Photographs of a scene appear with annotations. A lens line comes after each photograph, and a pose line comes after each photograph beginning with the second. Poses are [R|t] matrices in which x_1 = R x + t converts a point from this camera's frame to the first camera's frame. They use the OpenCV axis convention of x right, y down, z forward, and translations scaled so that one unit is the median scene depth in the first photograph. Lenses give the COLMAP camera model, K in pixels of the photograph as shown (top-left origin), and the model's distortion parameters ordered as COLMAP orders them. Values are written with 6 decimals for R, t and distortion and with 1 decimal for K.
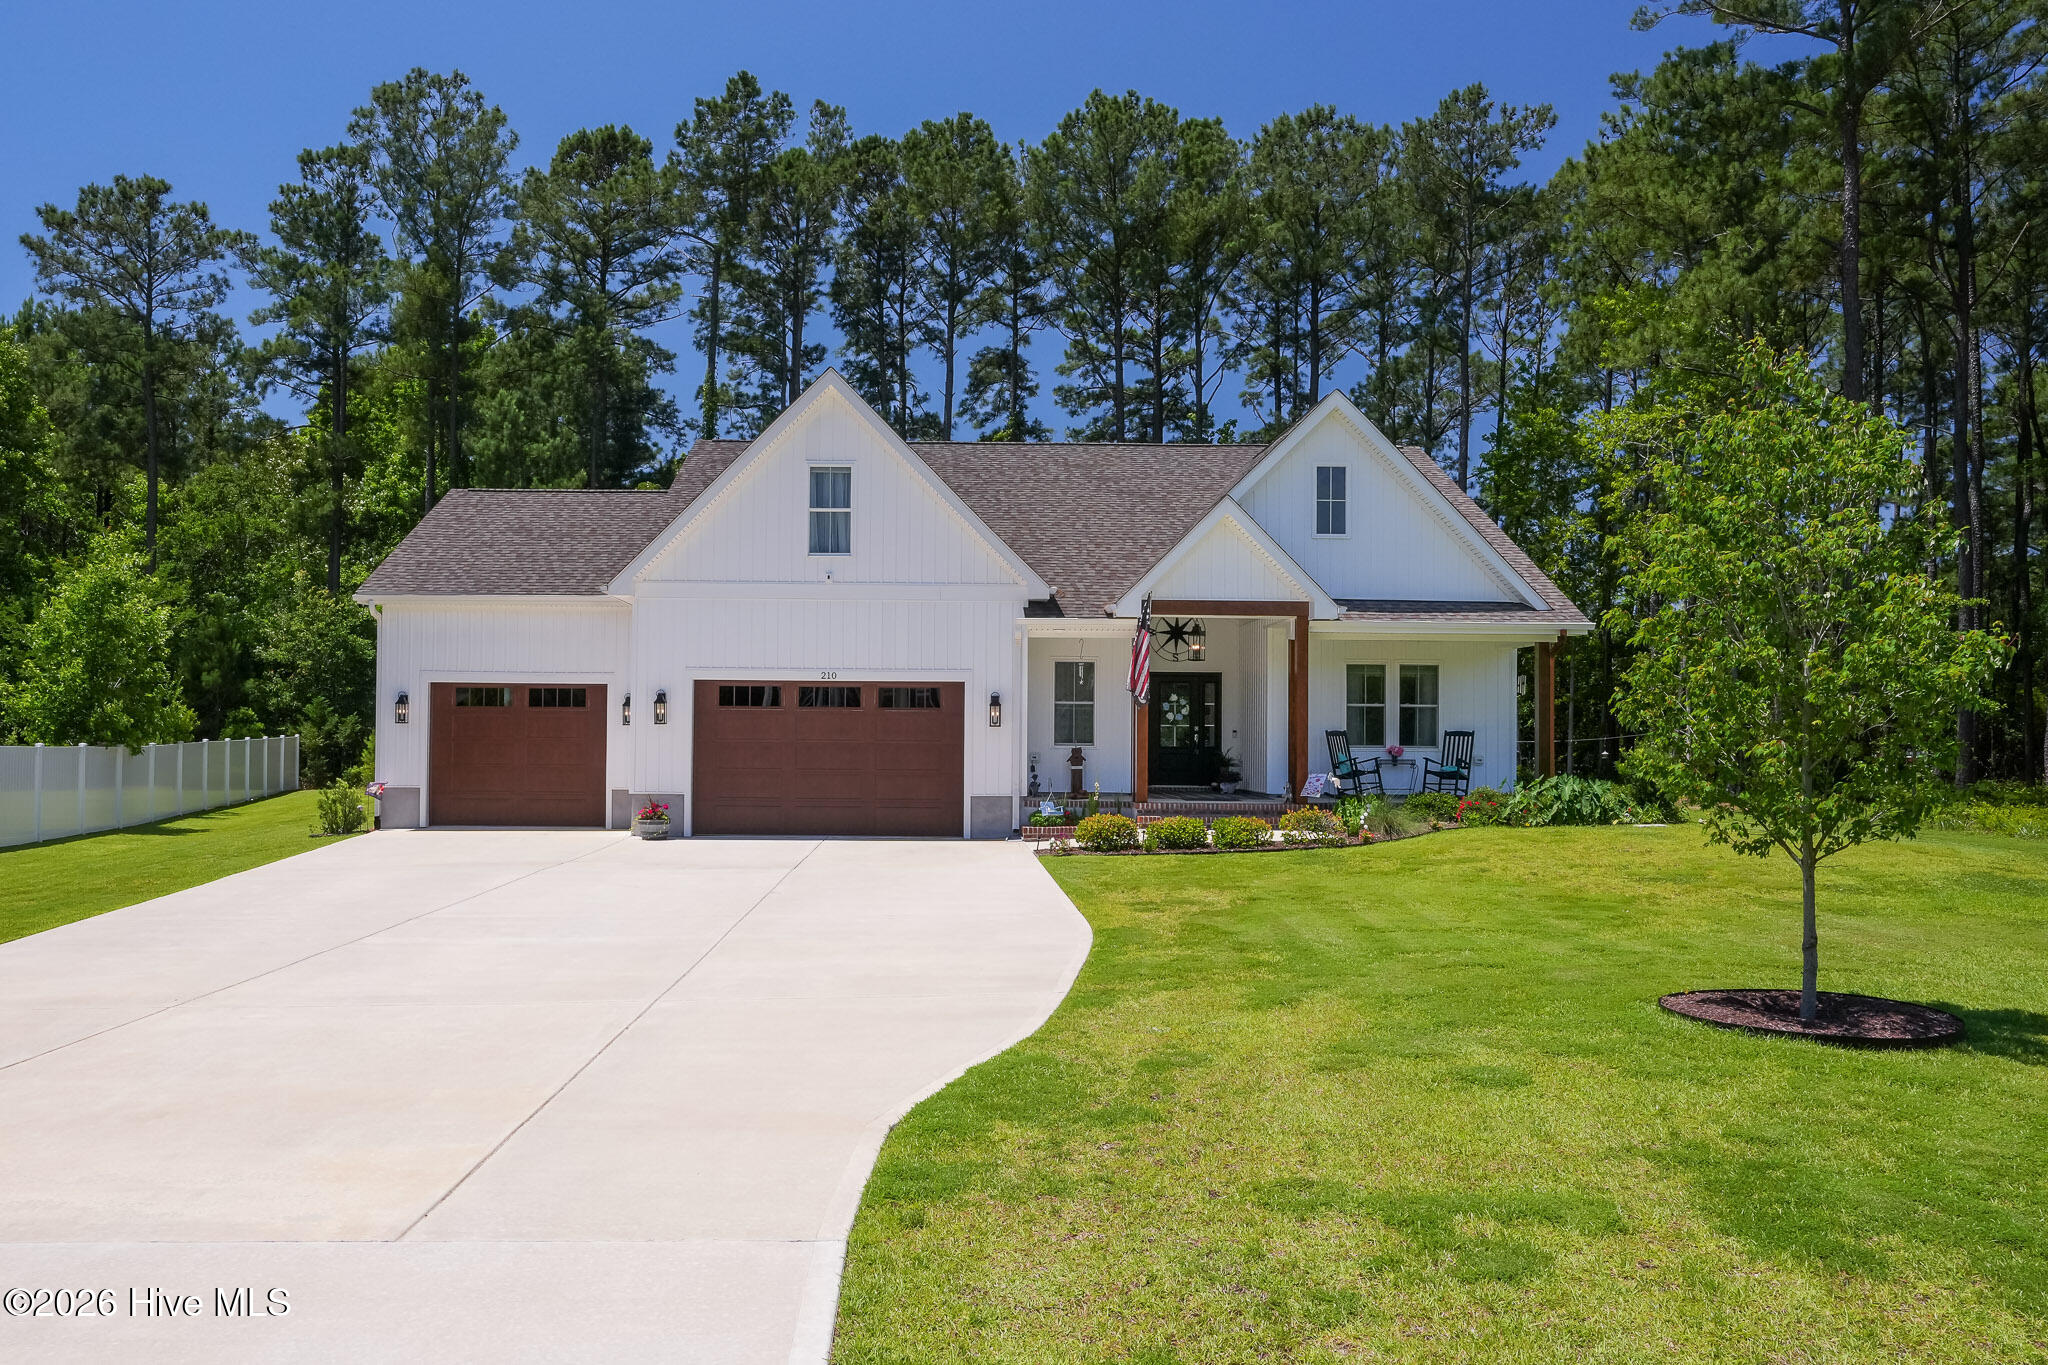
lens RADIAL K [[1524.6, 0, 1024.0], [0, 1524.6, 736.1], [0, 0, 1]] dist [-0.050580, -0.000223]
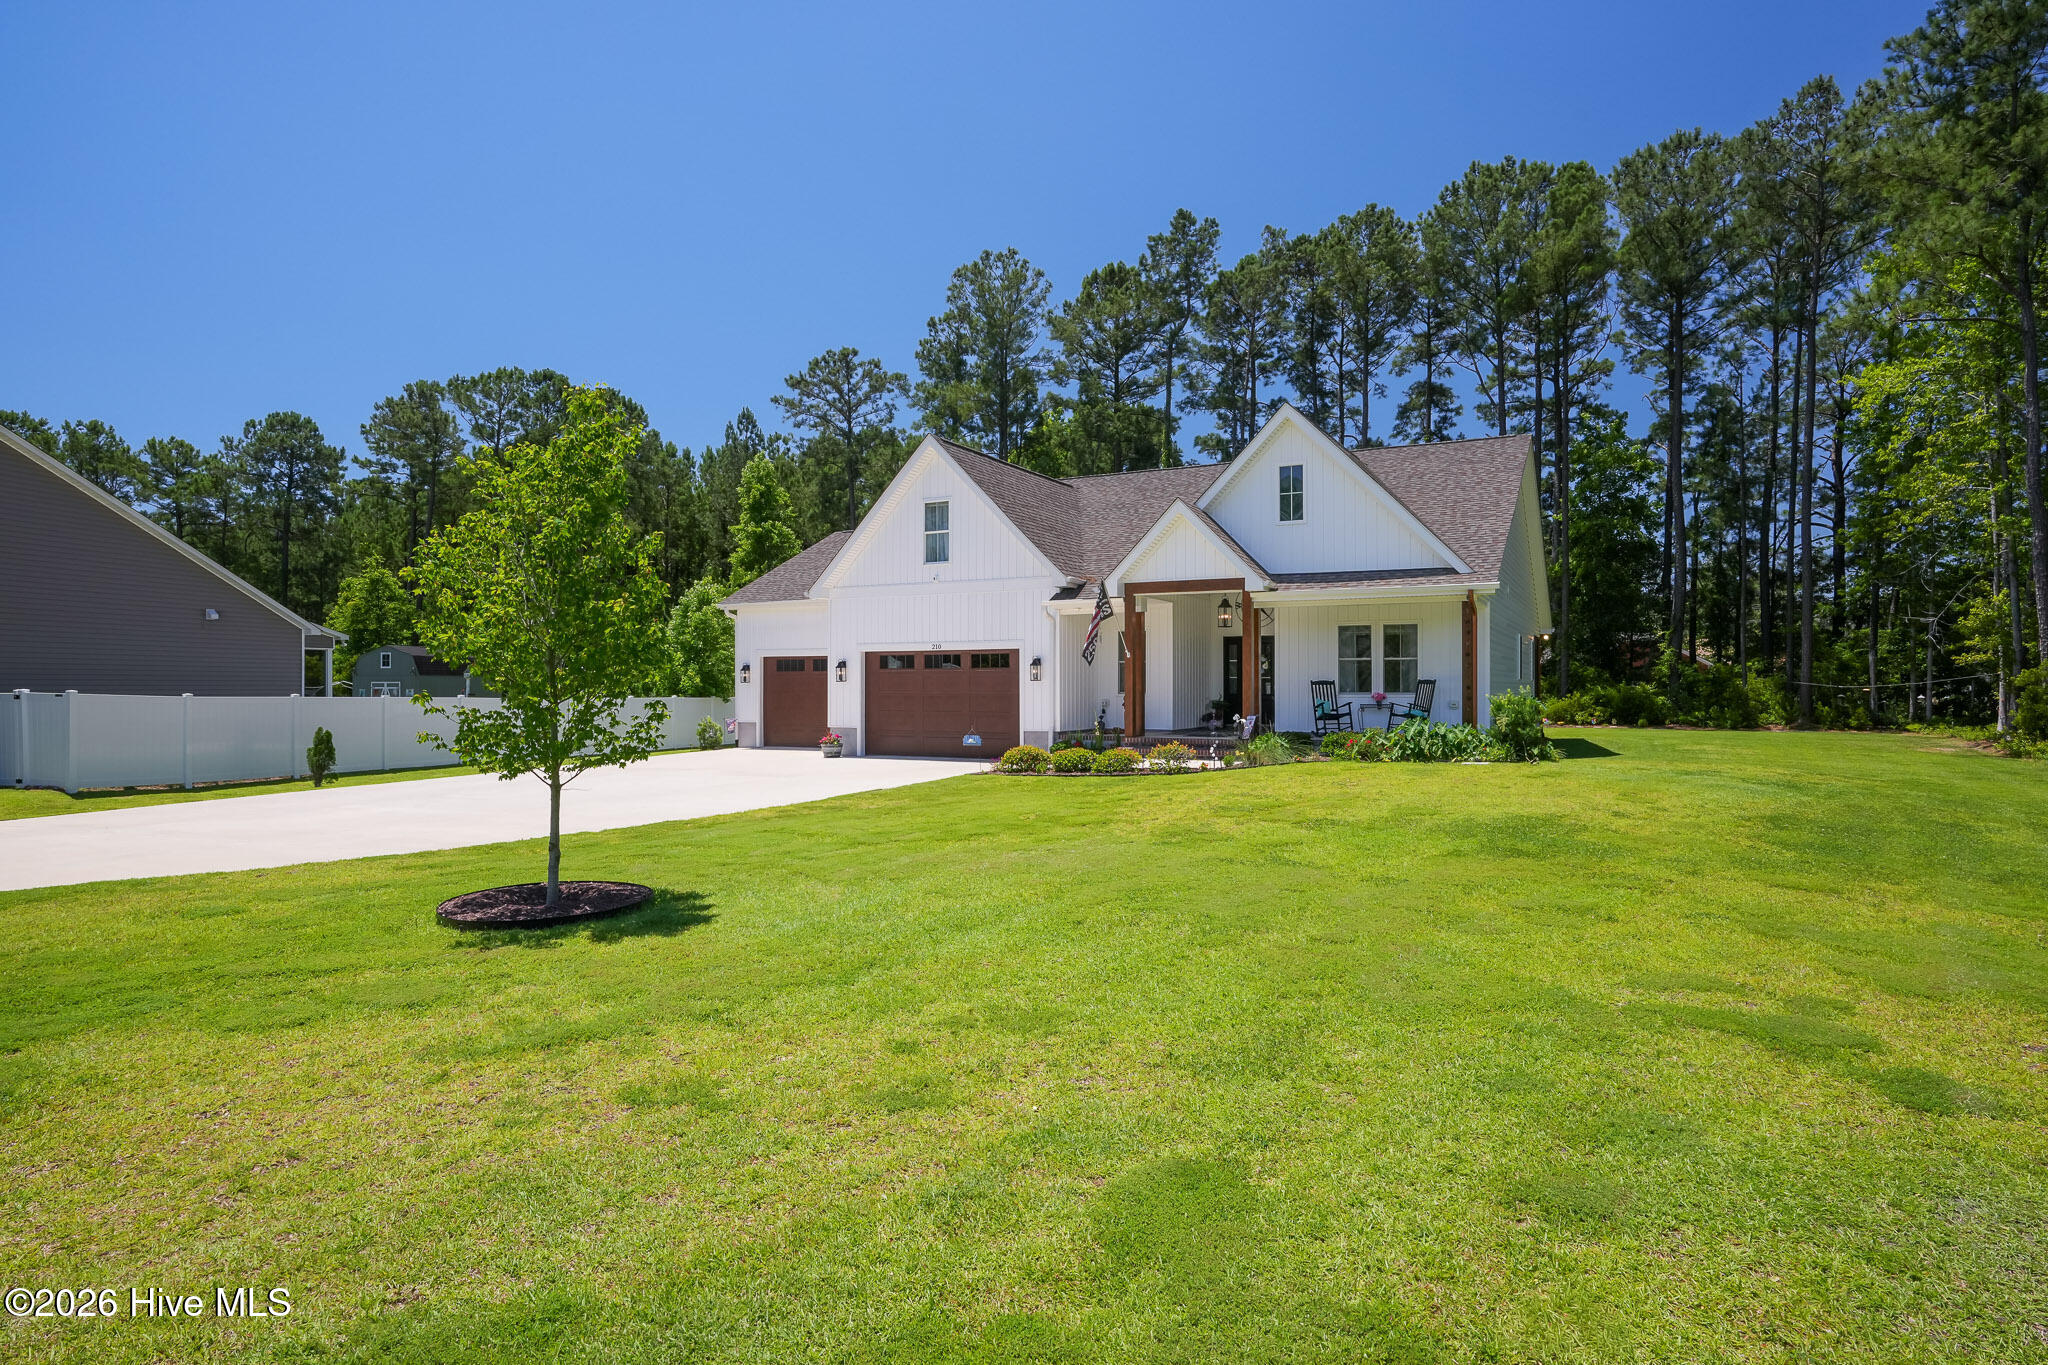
lens RADIAL K [[1097.7, 0, 1024.0], [0, 1097.7, 682.5], [0, 0, 1]] dist [-0.018917, 0.001189]
pose [[0.877278, -0.010831, -0.479860, 0.411203], [0.008666, 0.999940, -0.006727, 0.001855], [0.479904, 0.001743, 0.877319, 0.114046]]
